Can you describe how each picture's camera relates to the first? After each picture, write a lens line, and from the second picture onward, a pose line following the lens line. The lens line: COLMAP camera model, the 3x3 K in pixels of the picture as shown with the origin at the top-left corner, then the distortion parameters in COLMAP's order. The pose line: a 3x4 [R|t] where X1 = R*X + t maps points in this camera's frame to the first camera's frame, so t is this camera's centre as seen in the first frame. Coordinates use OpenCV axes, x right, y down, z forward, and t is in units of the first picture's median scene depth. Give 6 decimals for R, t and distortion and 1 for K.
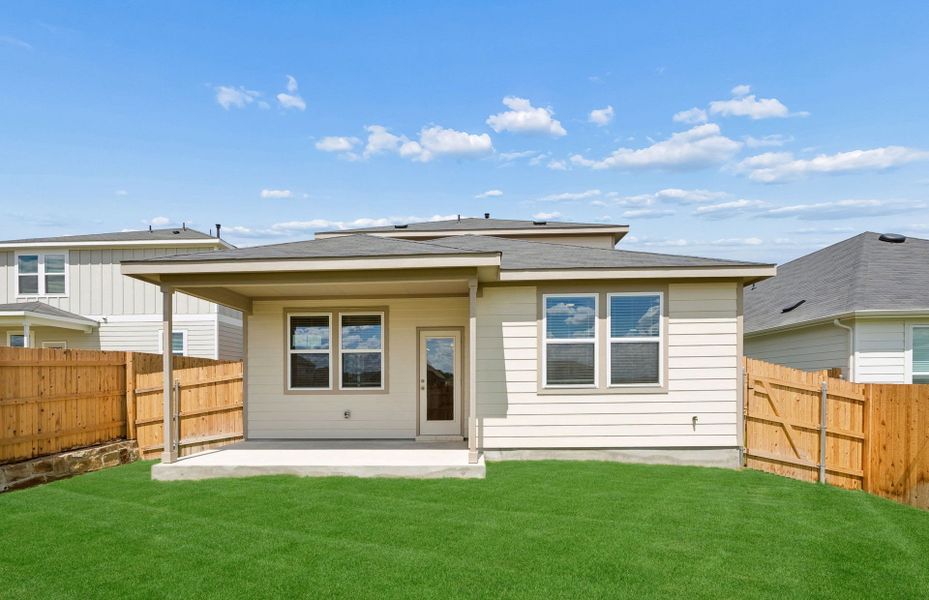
lens RADIAL K [[404.2, 0, 462.0], [0, 404.2, 330.2], [0, 0, 1]] dist [-0.002682, -0.000193]
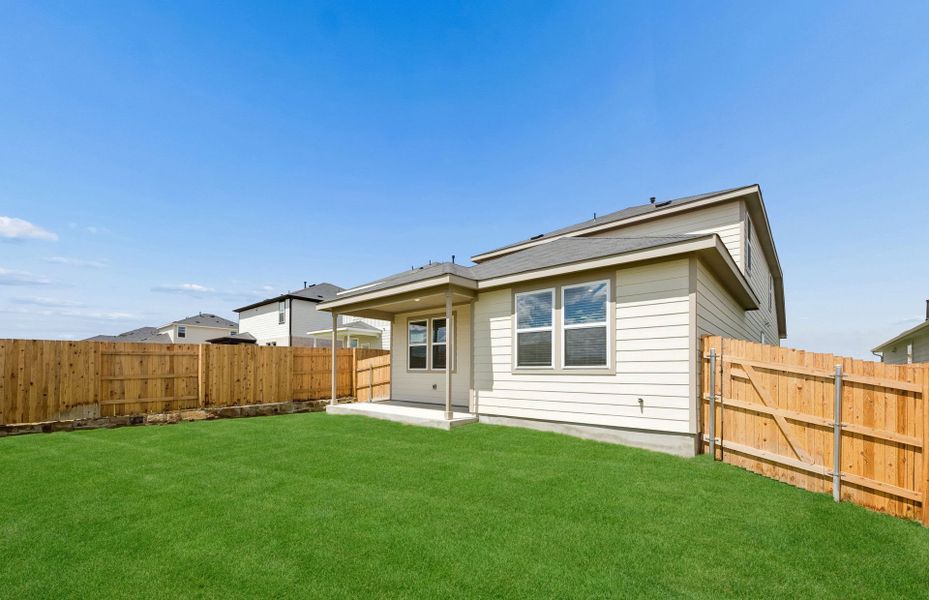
lens RADIAL K [[386.3, 0, 464.5], [0, 386.3, 300.0], [0, 0, 1]] dist [-0.000607, -0.000077]
pose [[0.765250, -0.103231, -0.635402, 0.847538], [0.064864, 0.994400, -0.083437, 0.020187], [0.640457, 0.022635, 0.767661, -0.025348]]
